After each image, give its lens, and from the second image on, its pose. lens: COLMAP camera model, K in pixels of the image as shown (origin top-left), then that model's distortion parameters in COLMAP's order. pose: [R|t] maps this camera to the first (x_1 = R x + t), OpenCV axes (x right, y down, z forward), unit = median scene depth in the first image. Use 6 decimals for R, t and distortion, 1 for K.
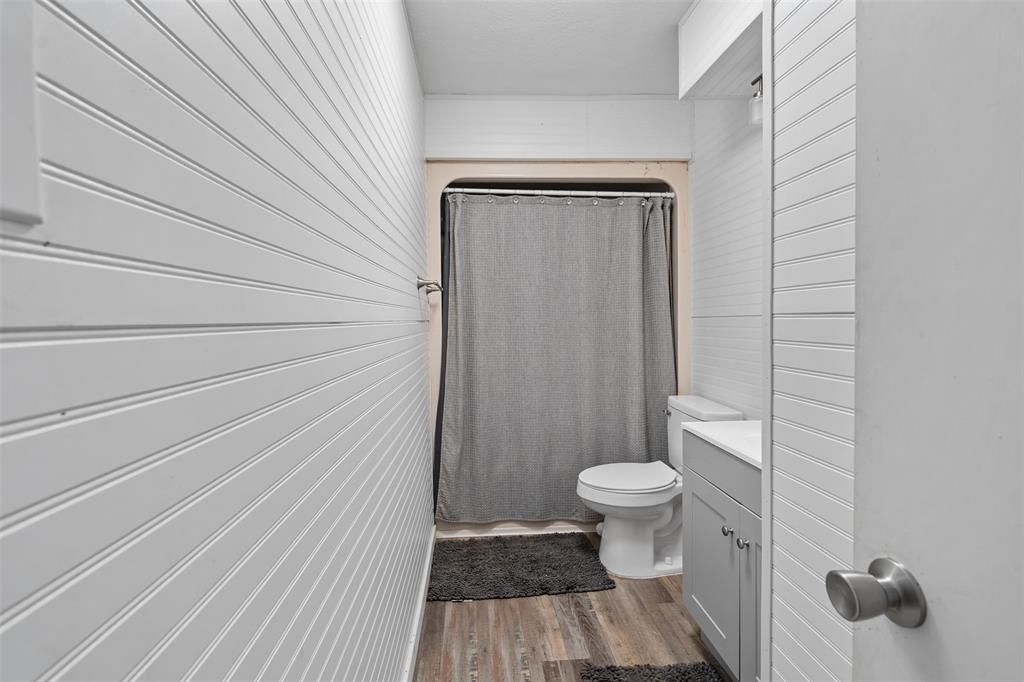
lens RADIAL K [[474.6, 0, 508.0], [0, 474.6, 338.6], [0, 0, 1]] dist [-0.001093, -0.000366]
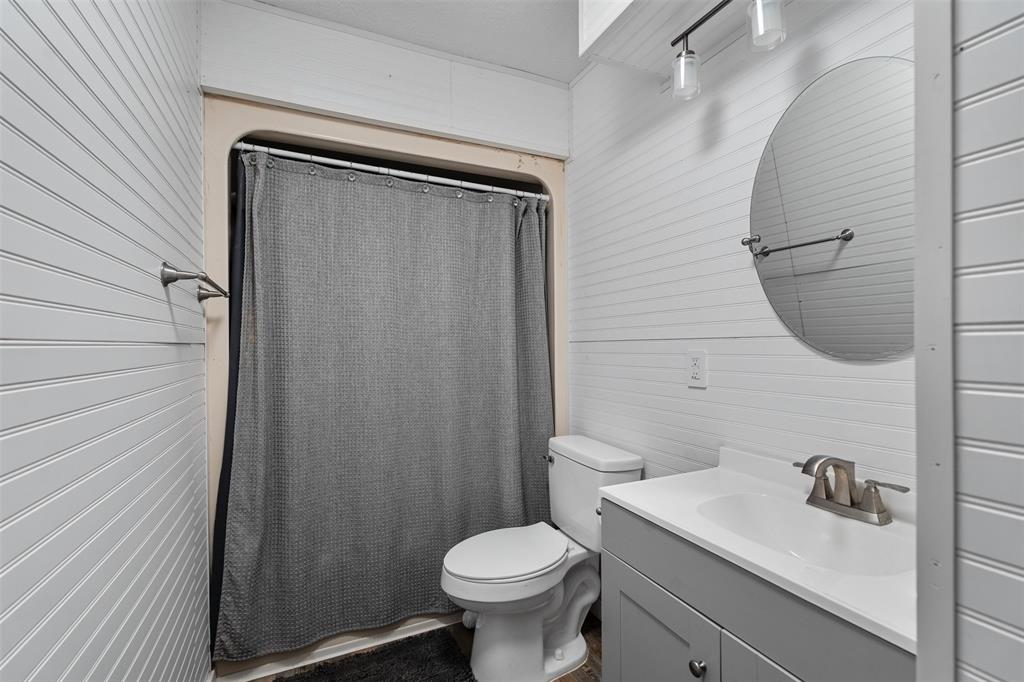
lens RADIAL K [[448.5, 0, 511.1], [0, 448.5, 346.6], [0, 0, 1]] dist [-0.002153, -0.000361]
pose [[0.935034, 0.004166, 0.354534, 0.003051], [0.010168, 0.999205, -0.038556, -0.006938], [-0.354413, 0.039656, 0.934248, 0.291733]]
